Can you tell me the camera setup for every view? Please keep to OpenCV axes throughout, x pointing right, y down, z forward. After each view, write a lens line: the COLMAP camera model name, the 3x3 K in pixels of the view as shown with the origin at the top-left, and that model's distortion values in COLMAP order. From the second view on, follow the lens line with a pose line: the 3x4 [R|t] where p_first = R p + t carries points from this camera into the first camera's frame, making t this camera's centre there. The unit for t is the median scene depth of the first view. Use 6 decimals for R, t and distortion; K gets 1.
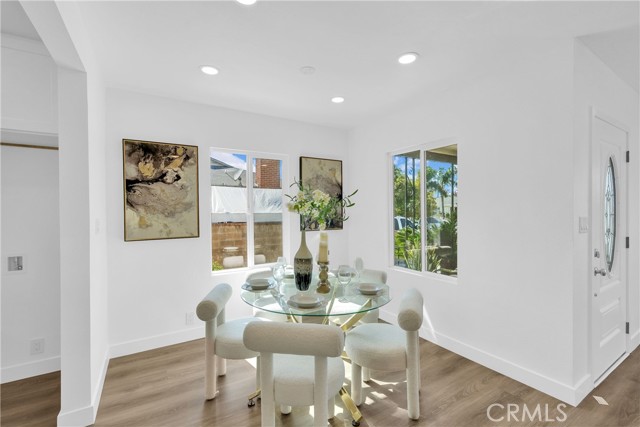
lens RADIAL K [[280.6, 0, 319.7], [0, 280.6, 212.7], [0, 0, 1]] dist [-0.001454, 0.000458]
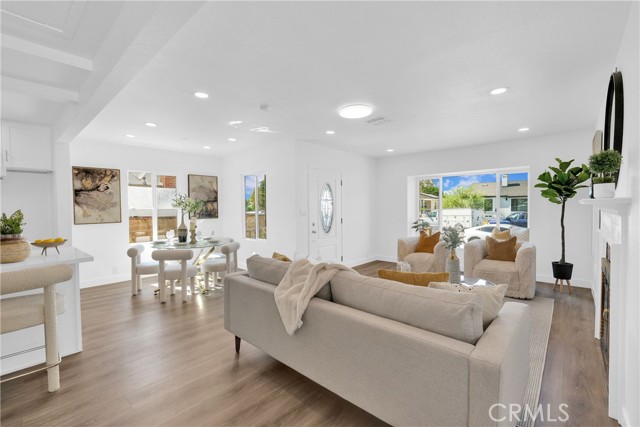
lens RADIAL K [[280.6, 0, 319.9], [0, 280.6, 211.9], [0, 0, 1]] dist [-0.001454, 0.000458]
pose [[0.959102, -0.007678, 0.282955, 0.264895], [0.005105, 0.999939, 0.009828, 0.012054], [-0.283013, -0.007982, 0.959083, -1.043392]]
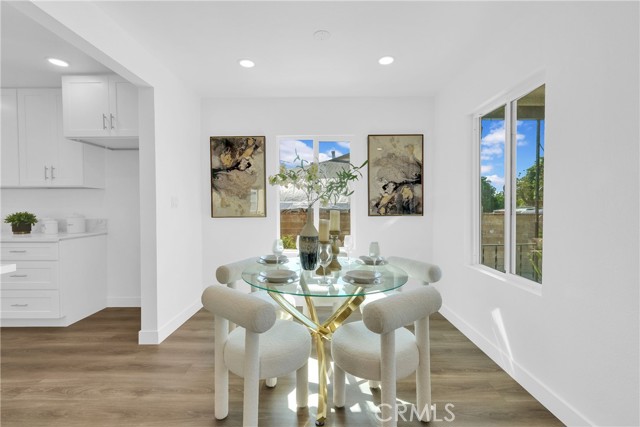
lens RADIAL K [[280.6, 0, 320.3], [0, 280.6, 212.2], [0, 0, 1]] dist [-0.001454, 0.000458]
pose [[0.849100, 0.014303, -0.528039, 0.369341], [-0.006446, 0.999839, 0.016717, 0.050085], [0.528193, -0.010790, 0.849056, 0.167332]]
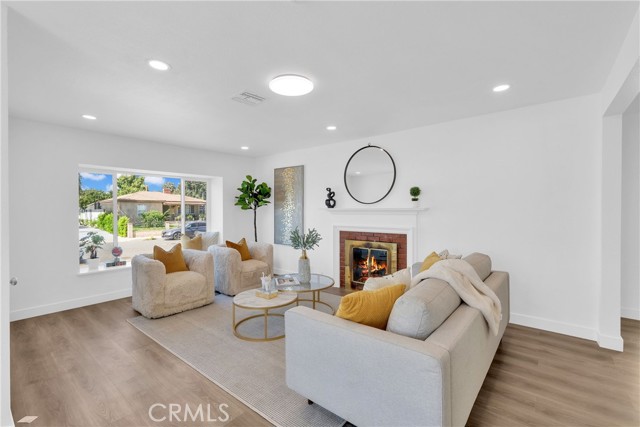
lens RADIAL K [[280.6, 0, 320.2], [0, 280.6, 213.2], [0, 0, 1]] dist [-0.001454, 0.000458]
pose [[-0.334697, -0.001887, 0.942324, -0.124086], [0.014276, 0.999873, 0.007073, 0.000881], [-0.942218, 0.015820, -0.334628, 0.269485]]
